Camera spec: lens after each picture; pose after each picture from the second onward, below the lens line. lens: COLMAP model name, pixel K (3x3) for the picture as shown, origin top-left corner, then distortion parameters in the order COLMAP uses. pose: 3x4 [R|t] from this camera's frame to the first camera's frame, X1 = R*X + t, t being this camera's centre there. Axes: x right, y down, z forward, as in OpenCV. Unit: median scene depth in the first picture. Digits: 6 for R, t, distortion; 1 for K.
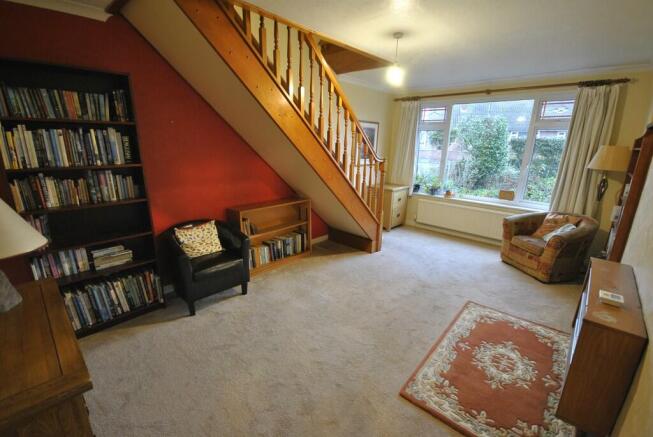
lens RADIAL K [[287.8, 0, 327.5], [0, 287.8, 218.7], [0, 0, 1]] dist [-0.000271, -0.000924]
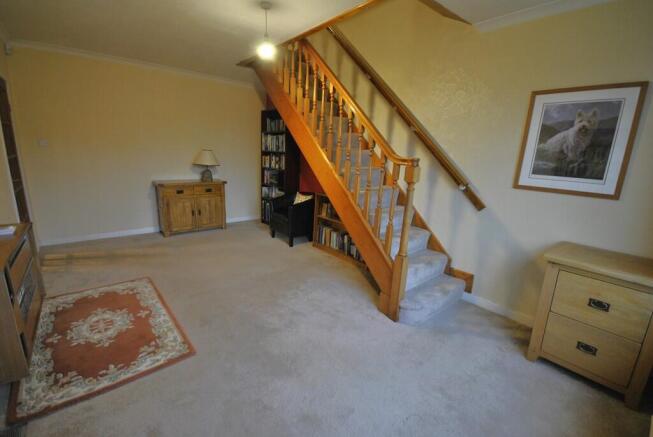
lens RADIAL K [[287.8, 0, 327.2], [0, 287.8, 217.4], [0, 0, 1]] dist [-0.000271, -0.000924]
pose [[-0.132478, 0.198219, -0.971164, 1.350227], [-0.297763, 0.926584, 0.229739, -0.323972], [0.945403, 0.319612, -0.063729, 1.607608]]
